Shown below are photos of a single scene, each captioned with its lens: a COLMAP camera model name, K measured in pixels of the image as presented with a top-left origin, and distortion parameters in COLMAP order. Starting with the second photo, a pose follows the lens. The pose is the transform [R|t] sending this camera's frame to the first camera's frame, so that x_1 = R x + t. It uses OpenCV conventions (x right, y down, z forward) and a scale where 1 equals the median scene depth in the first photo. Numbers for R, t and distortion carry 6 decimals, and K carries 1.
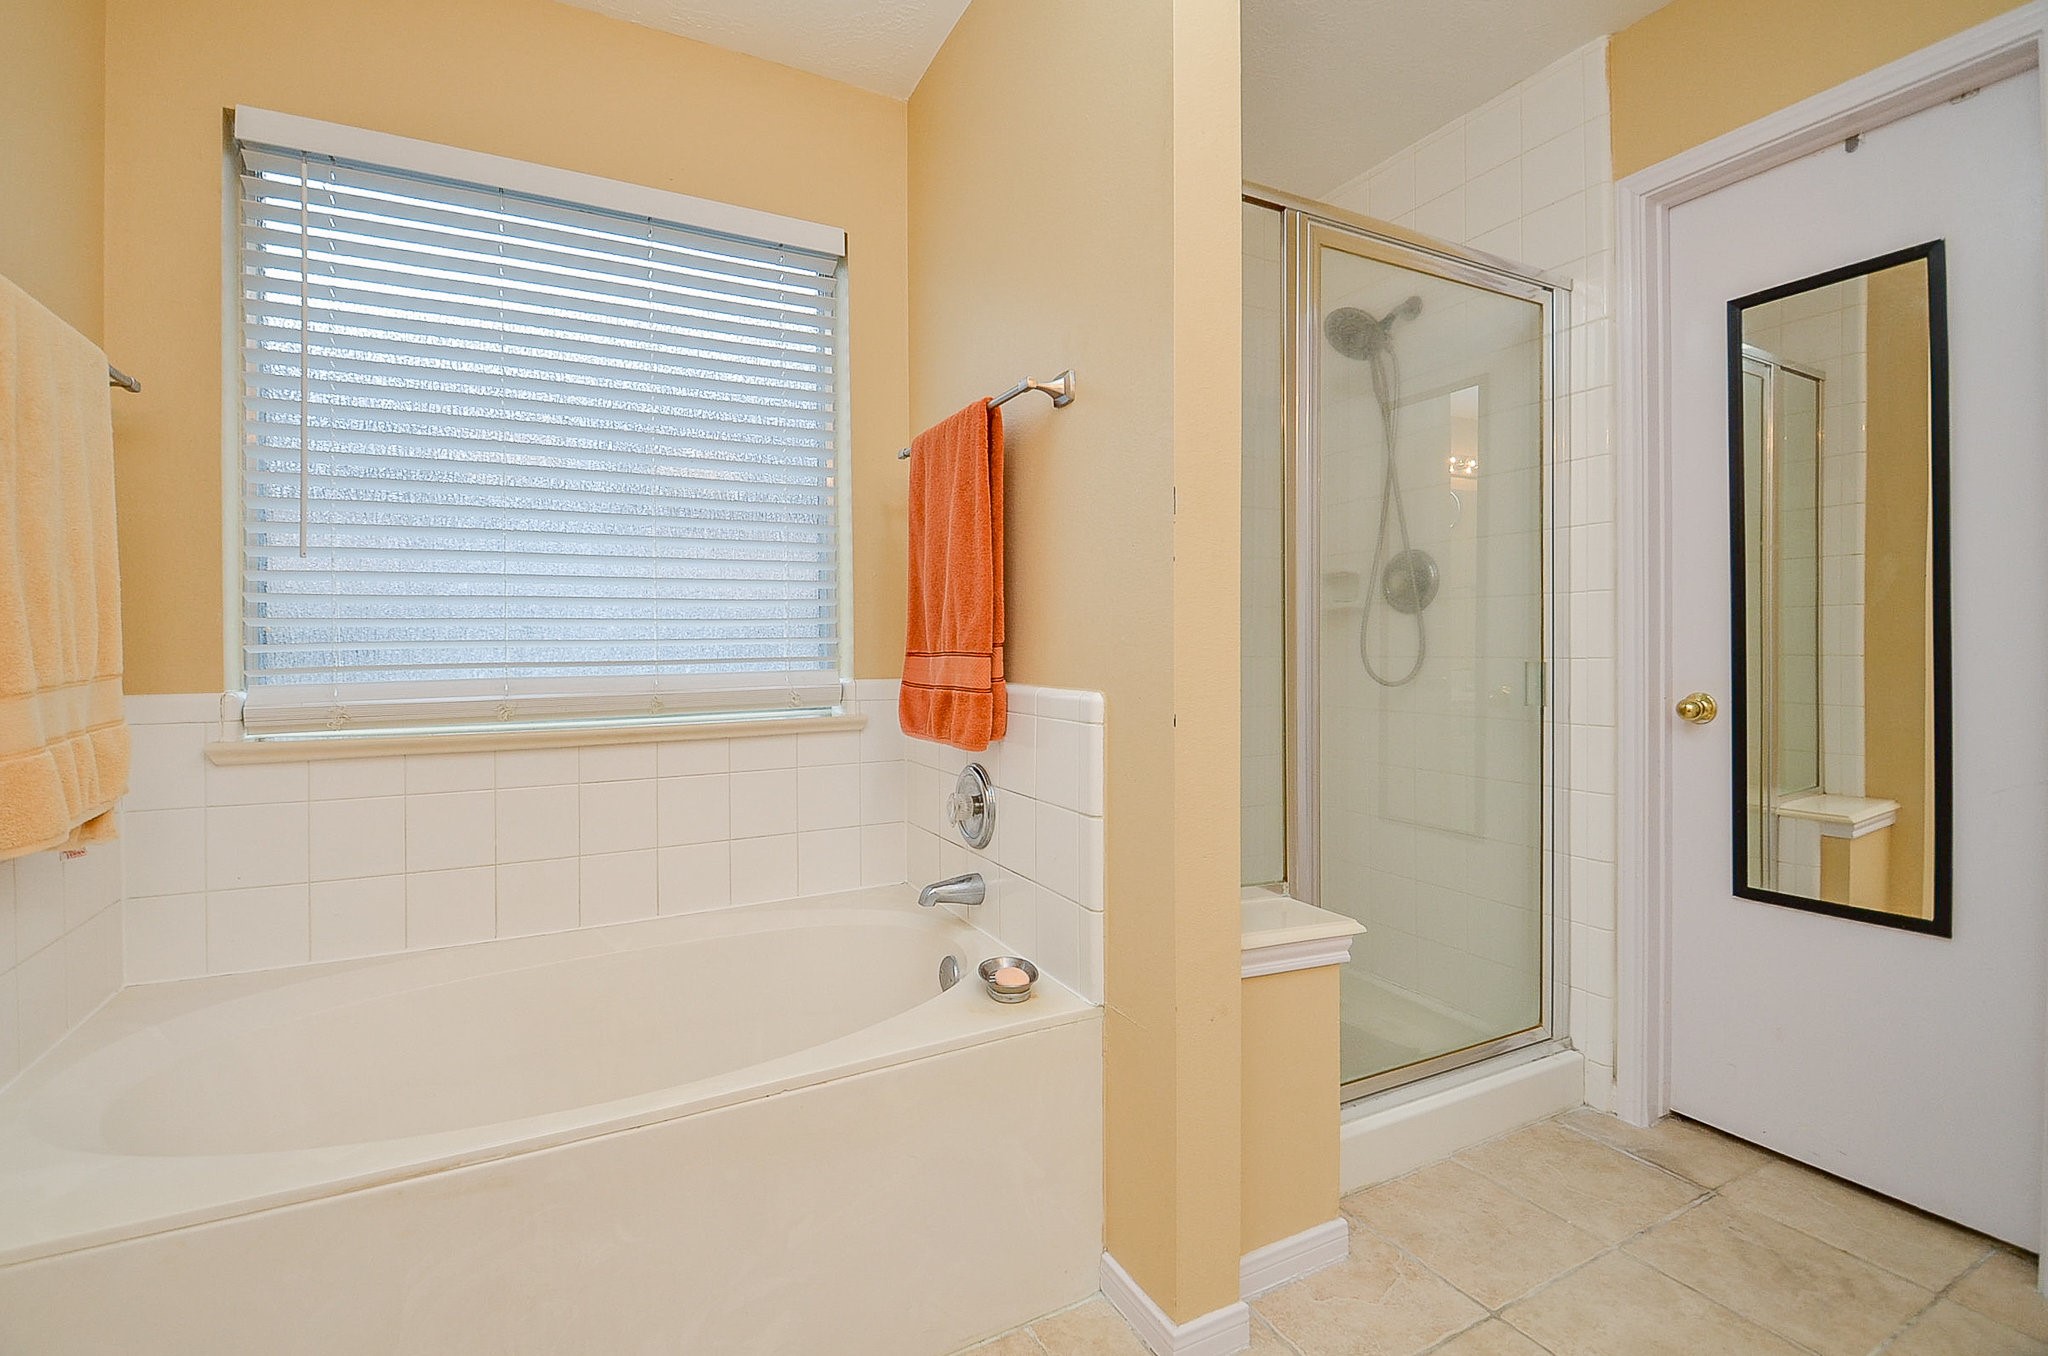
lens RADIAL K [[914.8, 0, 1037.3], [0, 914.8, 654.9], [0, 0, 1]] dist [0.023992, -0.021257]
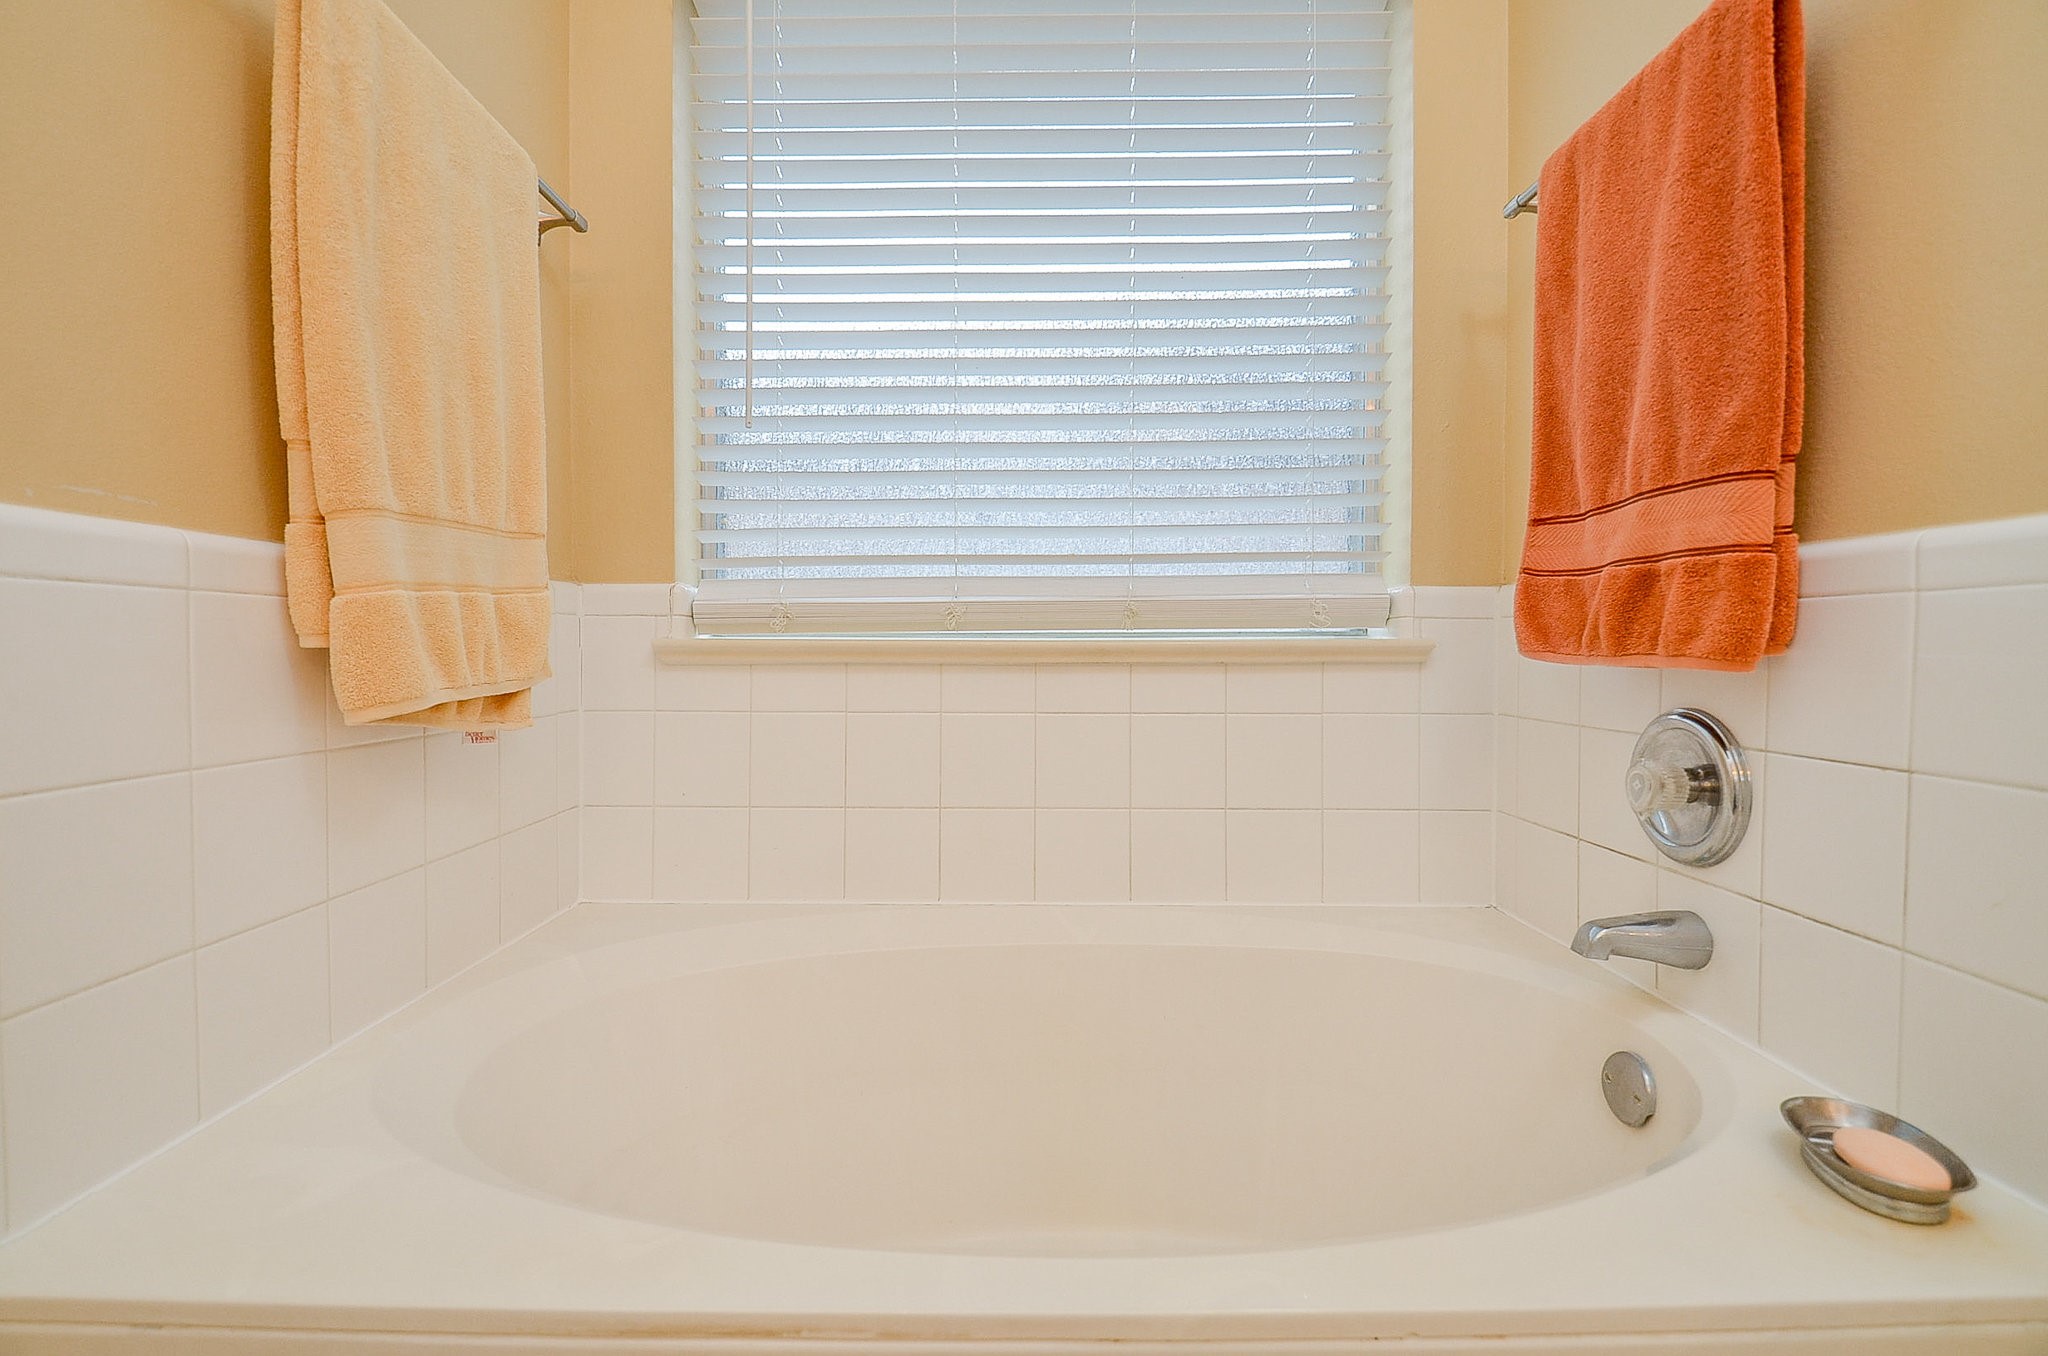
lens RADIAL K [[915.4, 0, 994.4], [0, 915.4, 677.0], [0, 0, 1]] dist [0.045425, -0.021051]
pose [[0.865688, 0.017444, -0.500279, -0.154925], [-0.006409, 0.999697, 0.023767, 0.095014], [0.500542, -0.017369, 0.865538, 0.343173]]
